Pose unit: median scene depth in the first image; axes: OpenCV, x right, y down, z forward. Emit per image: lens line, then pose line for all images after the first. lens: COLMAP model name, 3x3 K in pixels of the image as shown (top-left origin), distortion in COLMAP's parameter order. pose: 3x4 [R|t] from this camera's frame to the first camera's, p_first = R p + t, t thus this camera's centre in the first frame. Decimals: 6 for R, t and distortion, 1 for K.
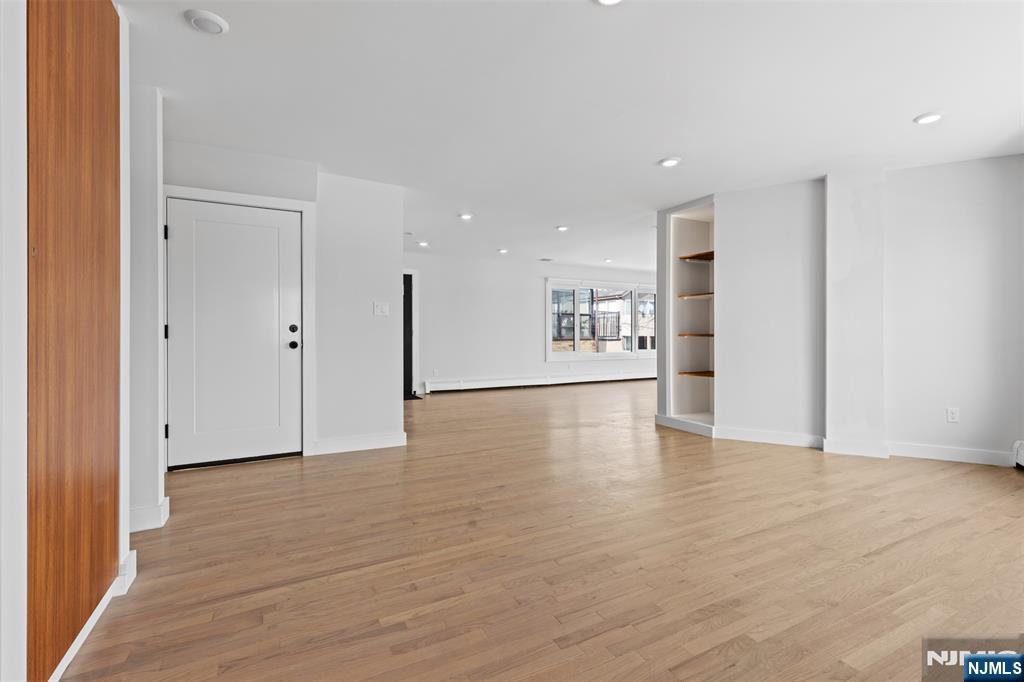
lens RADIAL K [[462.4, 0, 512.6], [0, 462.4, 335.5], [0, 0, 1]] dist [0.012518, 0.000040]
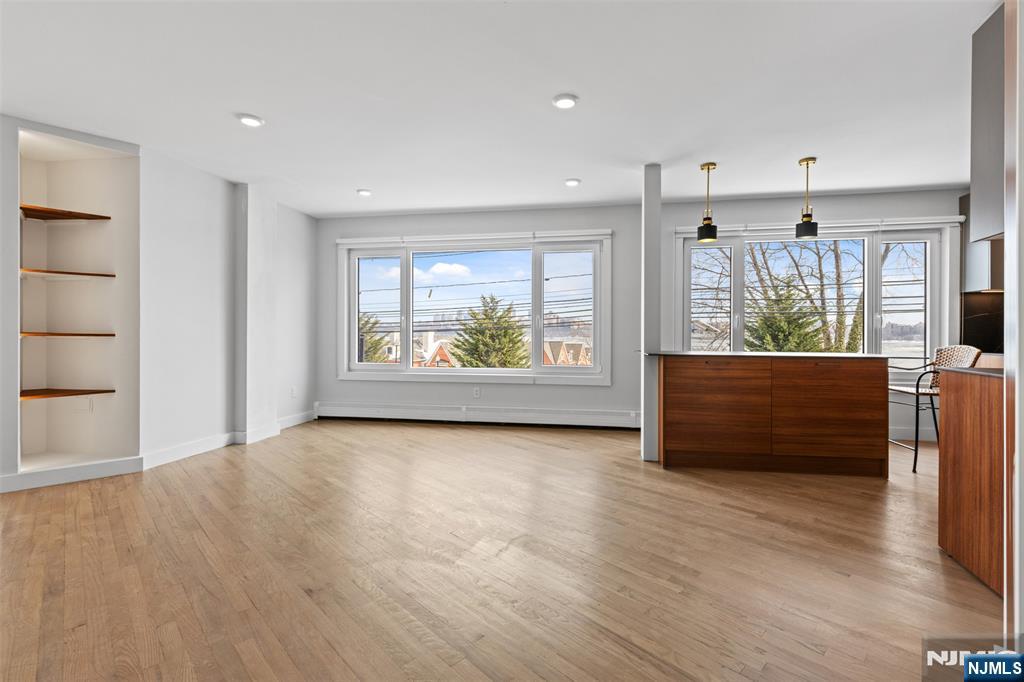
lens RADIAL K [[462.4, 0, 512.6], [0, 462.4, 335.5], [0, 0, 1]] dist [0.012518, 0.000040]
pose [[-0.297447, -0.000628, 0.954738, -0.759130], [-0.000768, 1.000000, 0.000419, 0.000864], [-0.954738, -0.000609, -0.297447, 1.058911]]
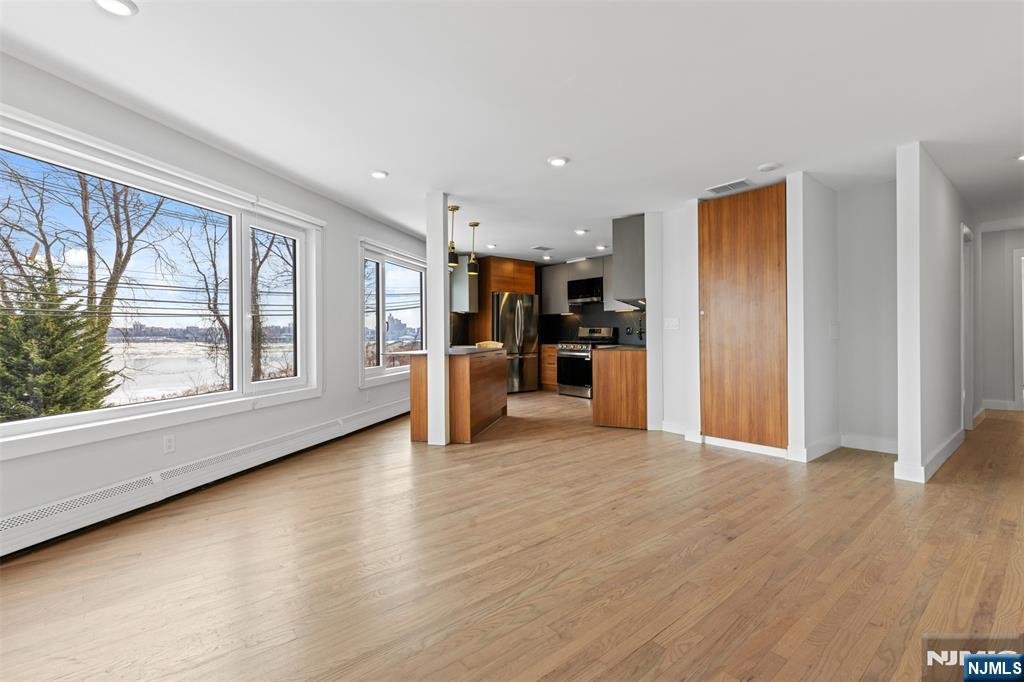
lens RADIAL K [[453.9, 0, 526.4], [0, 453.9, 338.1], [0, 0, 1]] dist [0.014202, 0.000202]
pose [[-0.969541, 0.012235, -0.244624, 0.539730], [0.010207, 0.999902, 0.009553, -0.010525], [0.244717, 0.006765, -0.969571, 1.863480]]
